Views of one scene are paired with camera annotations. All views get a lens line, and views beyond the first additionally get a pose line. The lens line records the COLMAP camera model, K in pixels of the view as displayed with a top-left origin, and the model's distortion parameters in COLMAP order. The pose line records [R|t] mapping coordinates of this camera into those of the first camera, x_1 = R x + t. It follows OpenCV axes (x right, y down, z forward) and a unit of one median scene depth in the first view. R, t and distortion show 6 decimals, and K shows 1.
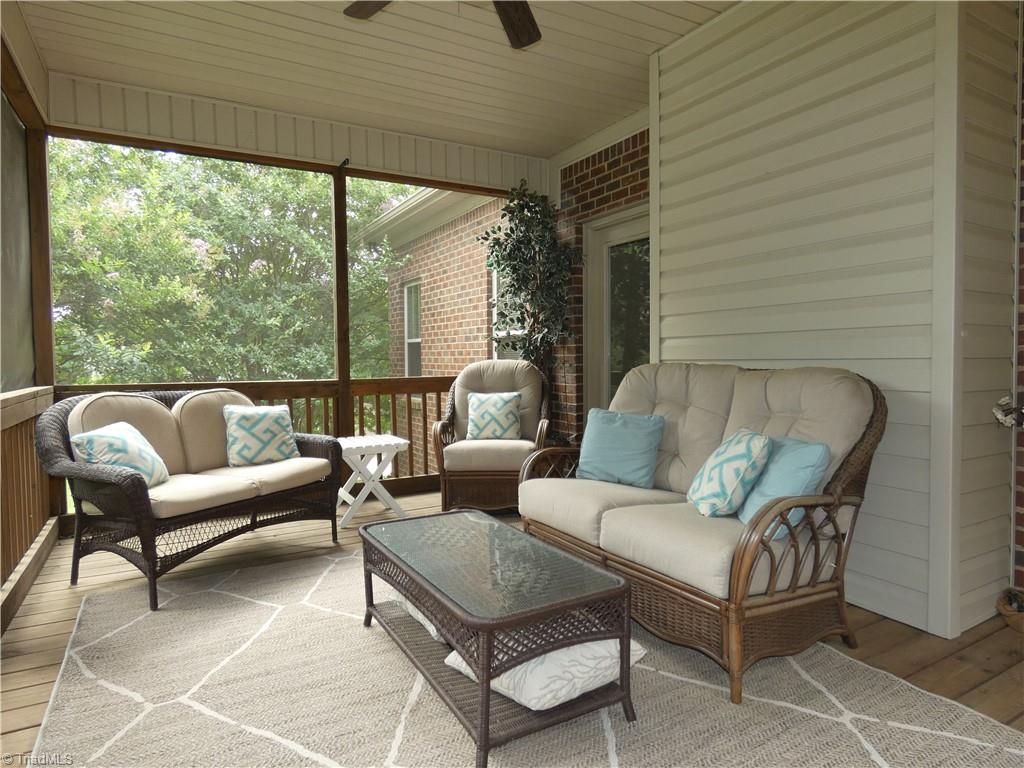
lens RADIAL K [[614.1, 0, 514.5], [0, 614.1, 380.9], [0, 0, 1]] dist [-0.003421, -0.000532]
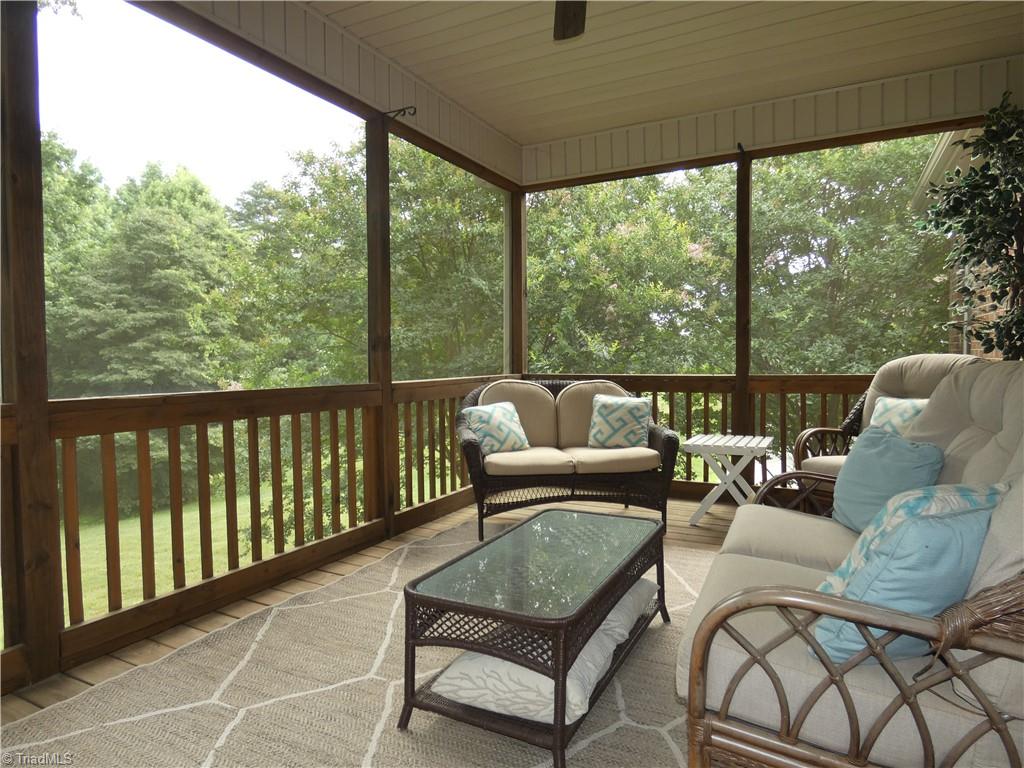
lens RADIAL K [[614.1, 0, 514.5], [0, 614.1, 380.9], [0, 0, 1]] dist [-0.003421, -0.000532]
pose [[0.533974, 0.034500, -0.844797, 0.434698], [-0.024064, 0.999383, 0.025603, -0.012265], [0.845159, 0.006658, 0.534474, 0.244592]]
